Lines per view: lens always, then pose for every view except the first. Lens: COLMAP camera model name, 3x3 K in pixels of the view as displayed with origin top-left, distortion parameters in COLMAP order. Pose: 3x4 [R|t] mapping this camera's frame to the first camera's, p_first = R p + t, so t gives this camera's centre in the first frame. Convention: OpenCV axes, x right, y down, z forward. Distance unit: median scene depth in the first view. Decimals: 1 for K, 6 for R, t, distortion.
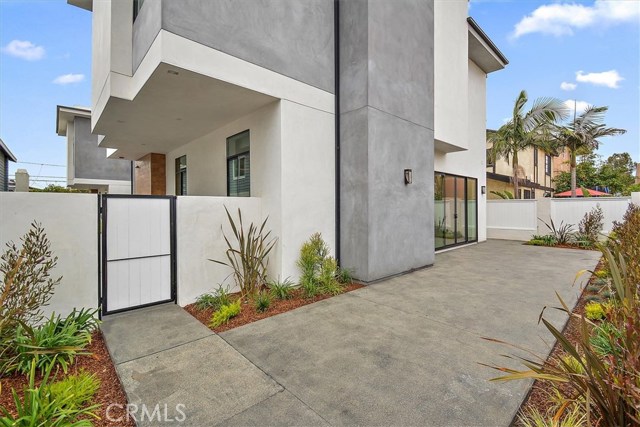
lens RADIAL K [[283.5, 0, 321.1], [0, 283.5, 205.4], [0, 0, 1]] dist [0.000936, -0.000232]
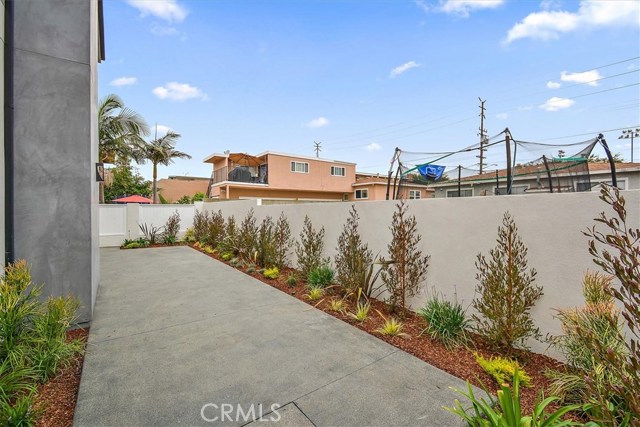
lens RADIAL K [[293.1, 0, 326.5], [0, 293.1, 212.3], [0, 0, 1]] dist [0.000273, -0.000220]
pose [[0.075338, -0.005581, 0.997142, -0.464009], [0.001998, 0.999983, 0.005446, 0.002803], [-0.997156, 0.001582, 0.075347, 0.344411]]
